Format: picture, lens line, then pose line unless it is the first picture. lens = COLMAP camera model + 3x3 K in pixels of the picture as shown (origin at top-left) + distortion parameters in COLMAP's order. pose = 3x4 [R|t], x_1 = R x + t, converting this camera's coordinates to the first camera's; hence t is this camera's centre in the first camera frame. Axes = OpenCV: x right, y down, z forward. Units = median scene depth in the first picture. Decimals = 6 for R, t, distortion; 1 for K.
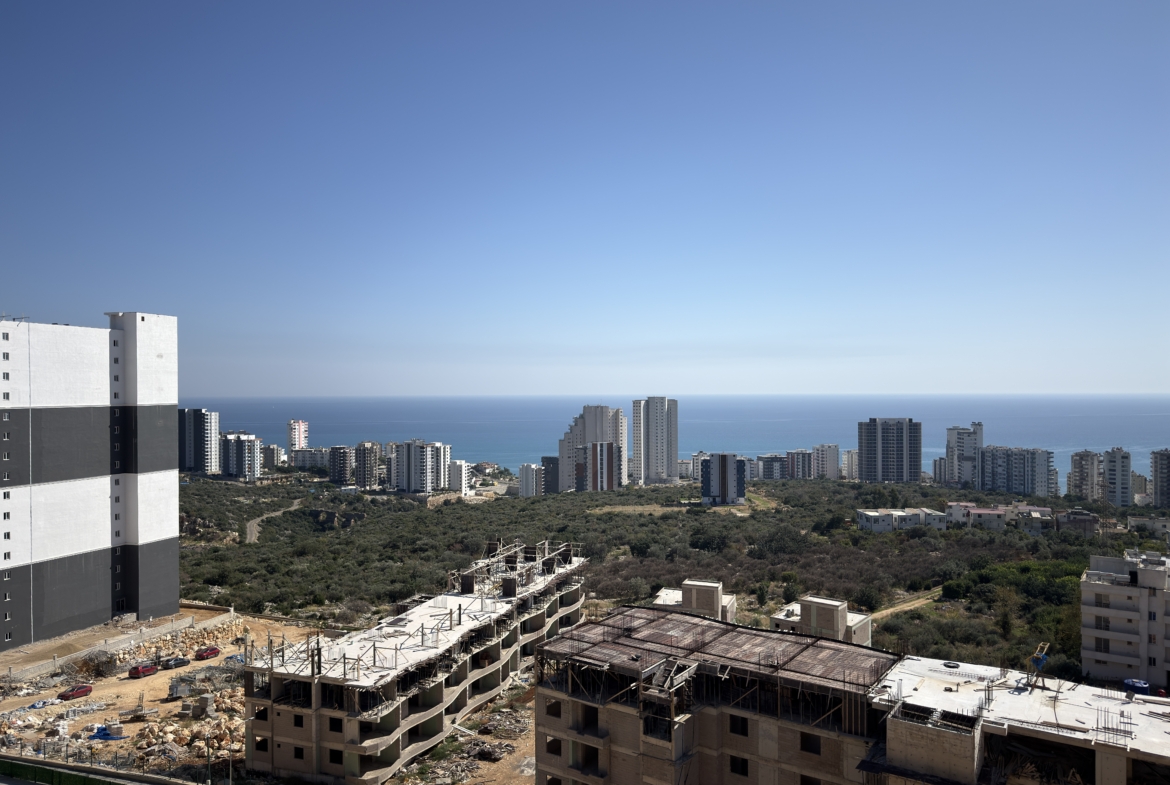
lens RADIAL K [[819.6, 0, 588.5], [0, 819.6, 397.6], [0, 0, 1]] dist [0.051395, -0.070743]
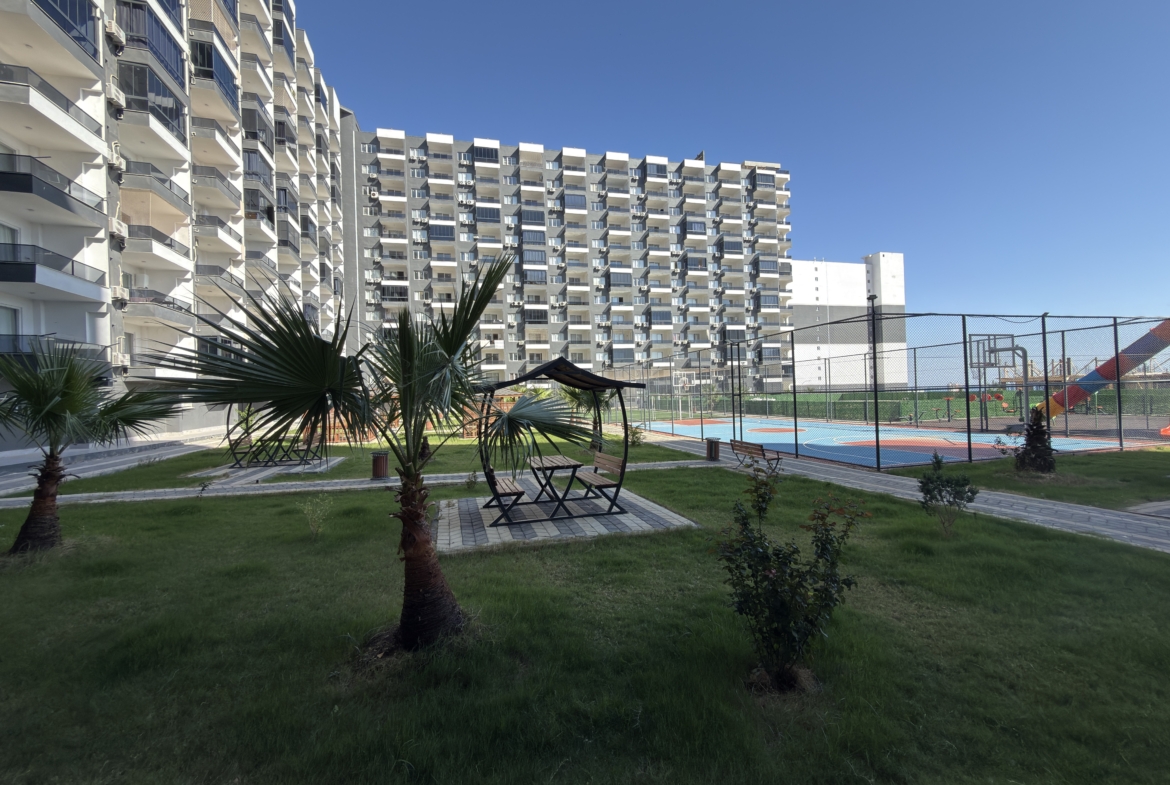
lens RADIAL K [[464.6, 0, 586.2], [0, 464.6, 391.5], [0, 0, 1]] dist [0.001181, -0.000333]
pose [[0.543859, -0.017899, -0.838986, -0.065130], [0.021812, 0.999736, -0.007189, 0.215957], [0.838893, -0.014390, 0.544106, -0.088115]]
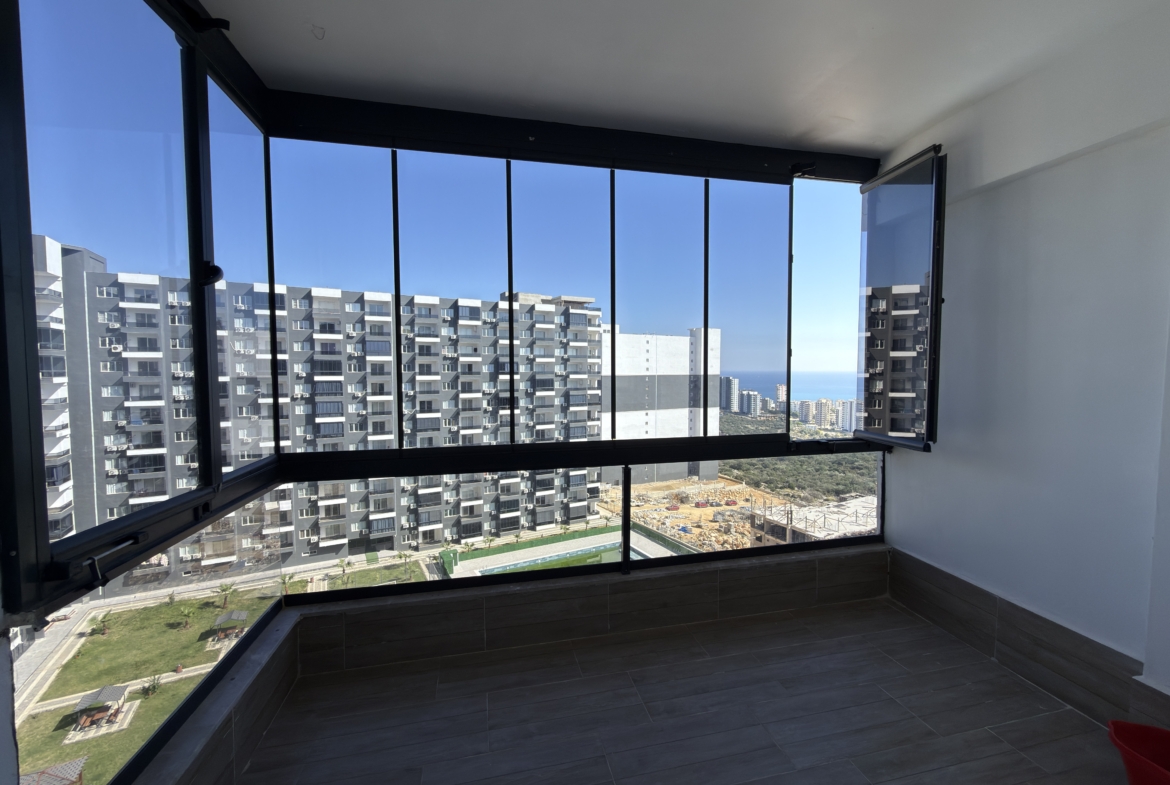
lens RADIAL K [[464.6, 0, 586.2], [0, 464.6, 391.5], [0, 0, 1]] dist [0.001181, -0.000333]
pose [[0.741110, 0.039864, -0.670199, 0.007232], [-0.011104, 0.998827, 0.047132, 0.000898], [0.671291, -0.027488, 0.740684, -0.029289]]
